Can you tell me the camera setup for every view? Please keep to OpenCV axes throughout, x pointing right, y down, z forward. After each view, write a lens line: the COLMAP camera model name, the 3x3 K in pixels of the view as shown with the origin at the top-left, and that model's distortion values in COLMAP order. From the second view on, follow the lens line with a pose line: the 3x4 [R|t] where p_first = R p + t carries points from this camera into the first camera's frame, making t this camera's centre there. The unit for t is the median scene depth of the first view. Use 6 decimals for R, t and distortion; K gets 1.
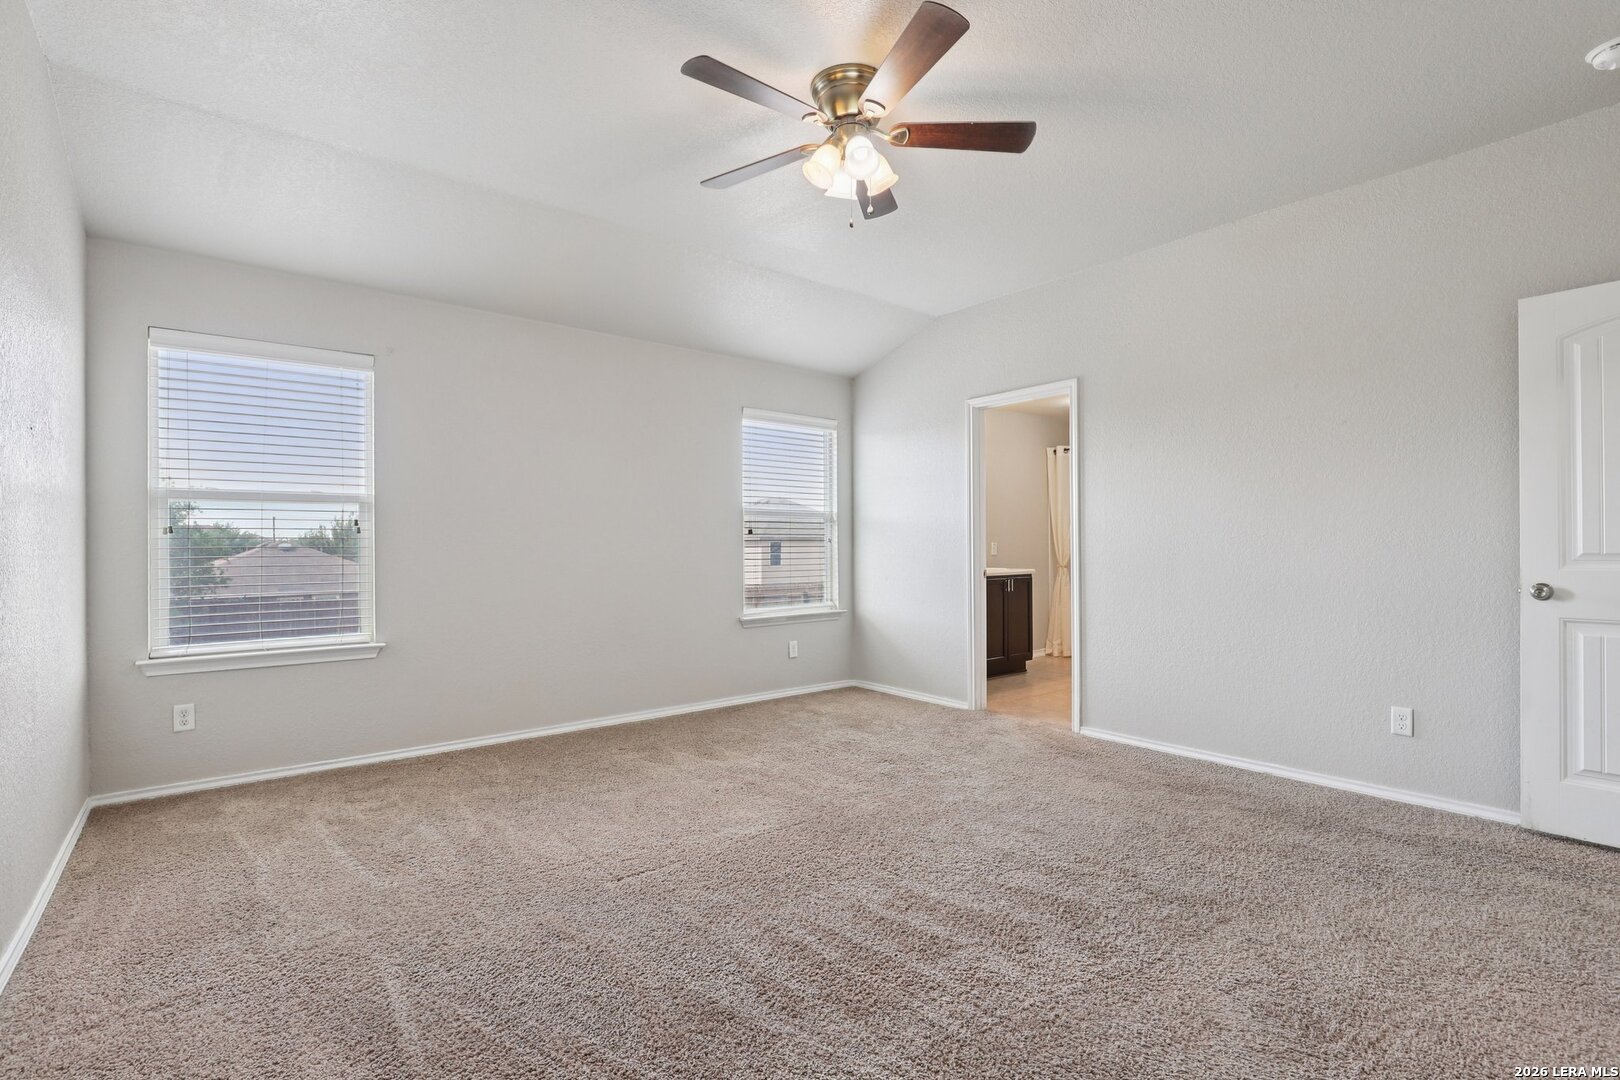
lens RADIAL K [[745.8, 0, 807.2], [0, 745.8, 548.5], [0, 0, 1]] dist [-0.000567, -0.000122]
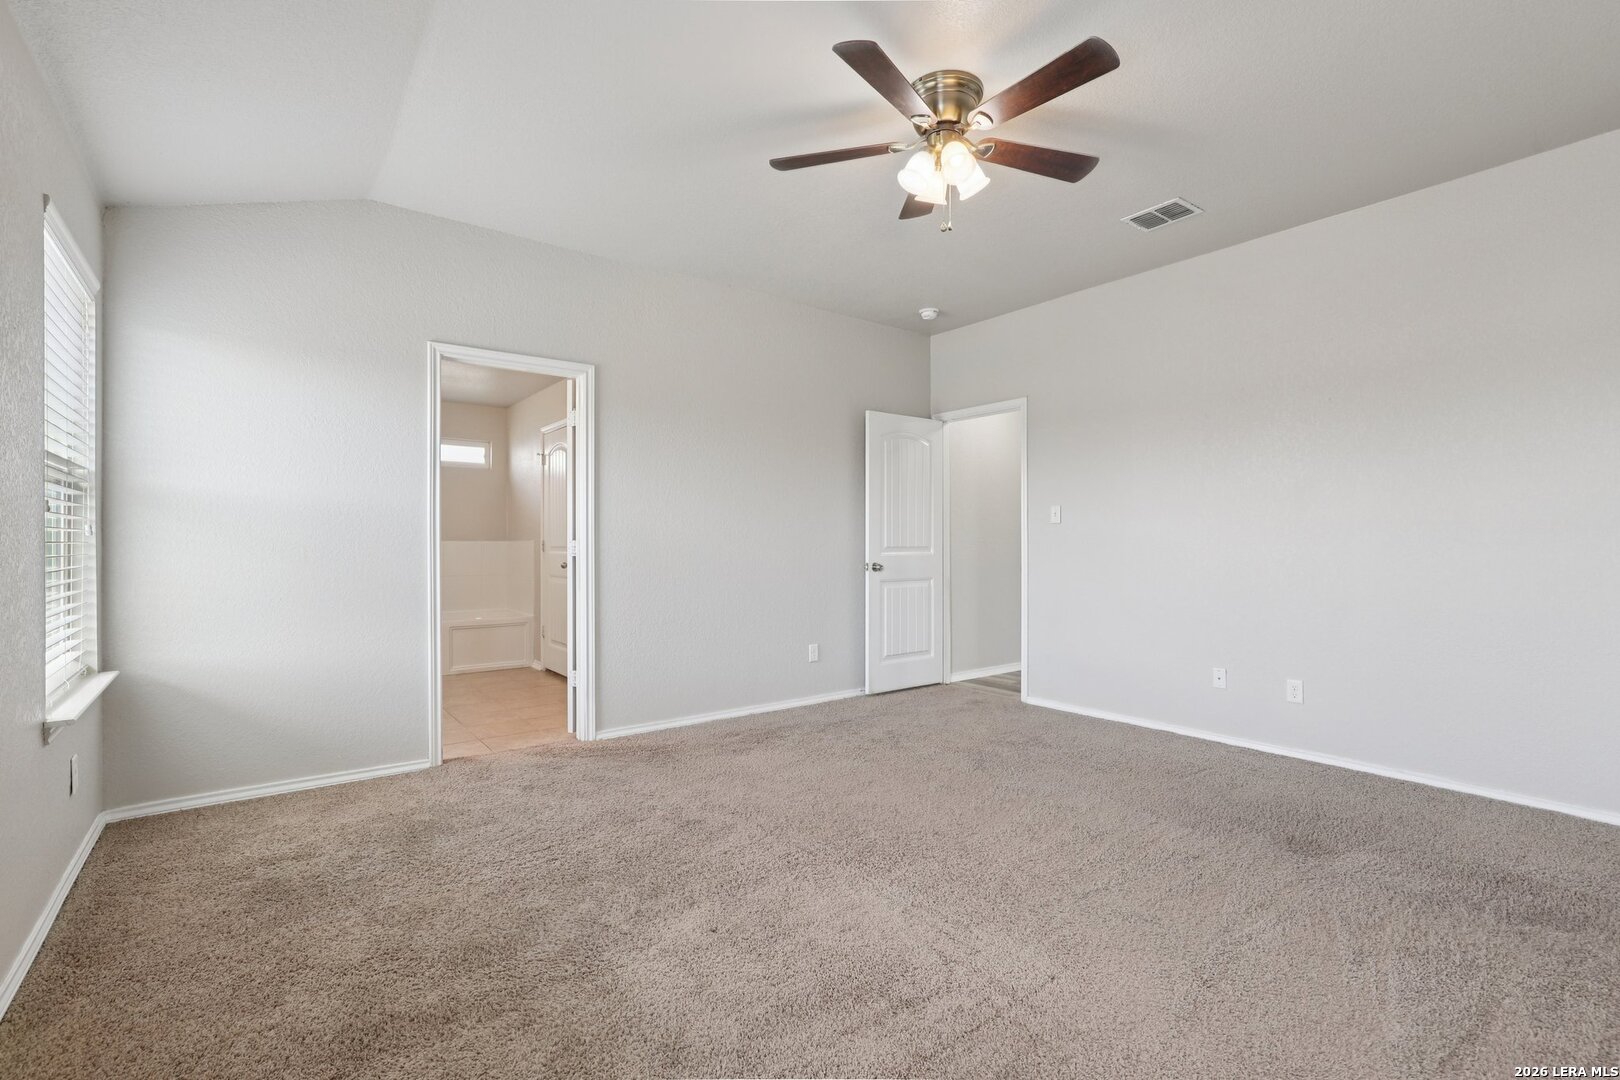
lens RADIAL K [[734.6, 0, 810.0], [0, 734.6, 540.0], [0, 0, 1]] dist [-0.001727, -0.000173]
pose [[0.039810, 0.012327, 0.999131, -0.864639], [0.009057, 0.999878, -0.012697, 0.012992], [-0.999166, 0.009555, 0.039694, 1.065108]]
